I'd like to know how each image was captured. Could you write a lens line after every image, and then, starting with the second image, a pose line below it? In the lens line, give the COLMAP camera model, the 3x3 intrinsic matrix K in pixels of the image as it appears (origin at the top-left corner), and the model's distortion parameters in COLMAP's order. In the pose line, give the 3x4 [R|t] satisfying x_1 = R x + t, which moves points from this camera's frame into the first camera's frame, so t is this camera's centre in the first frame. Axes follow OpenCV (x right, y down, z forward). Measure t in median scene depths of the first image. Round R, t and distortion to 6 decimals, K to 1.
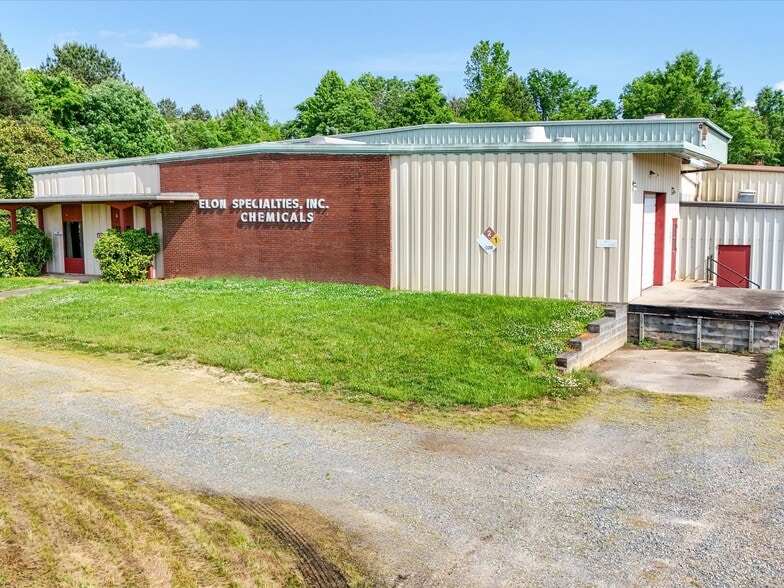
lens RADIAL K [[770.1, 0, 390.1], [0, 770.1, 290.5], [0, 0, 1]] dist [0.053838, 0.000000]
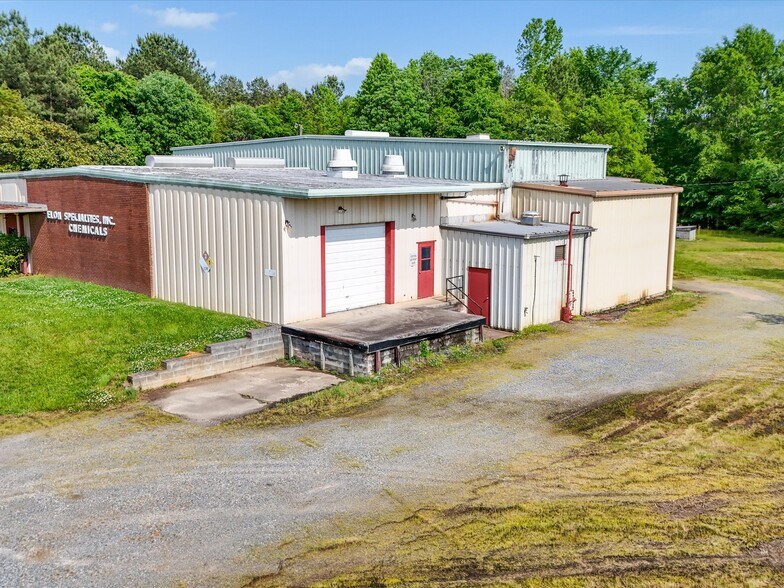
lens RADIAL K [[770.1, 0, 388.9], [0, 770.1, 293.8], [0, 0, 1]] dist [0.053838, 0.000000]
pose [[0.974415, 0.046869, -0.219813, 0.553229], [-0.034571, 0.997631, 0.059469, -0.080909], [0.222080, -0.050349, 0.973728, -0.065602]]
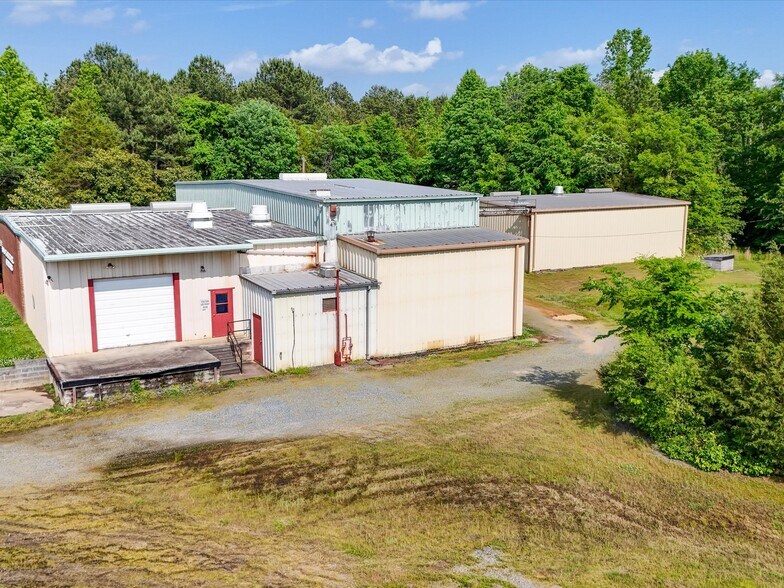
lens RADIAL K [[770.1, 0, 399.3], [0, 770.1, 301.3], [0, 0, 1]] dist [0.053838, 0.000000]
pose [[0.866130, 0.101443, -0.489416, 1.236717], [-0.060701, 0.993288, 0.098459, -0.213814], [0.496119, -0.055570, 0.866474, 0.043312]]
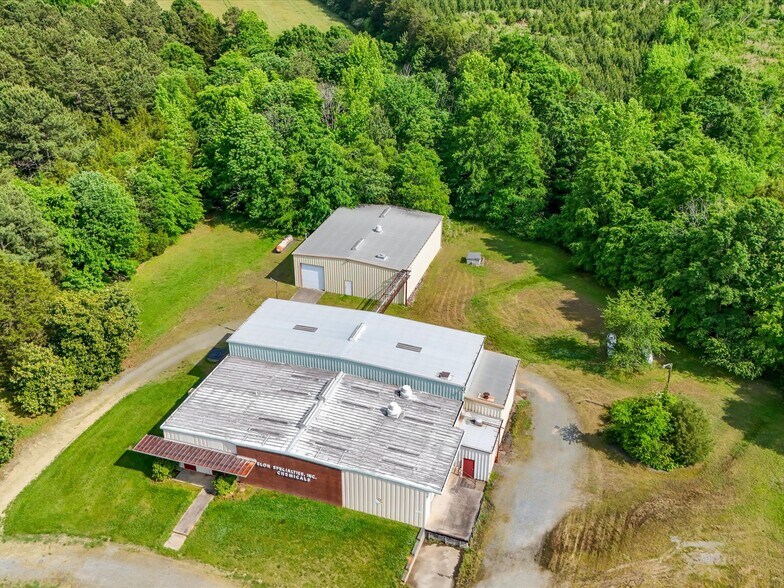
lens RADIAL K [[770.1, 0, 392.1], [0, 770.1, 295.6], [0, 0, 1]] dist [0.053838, 0.000000]
pose [[0.982989, -0.072156, 0.168899, -0.207445], [0.000768, 0.921204, 0.389079, -1.558366], [-0.183664, -0.382331, 0.905588, -1.071640]]
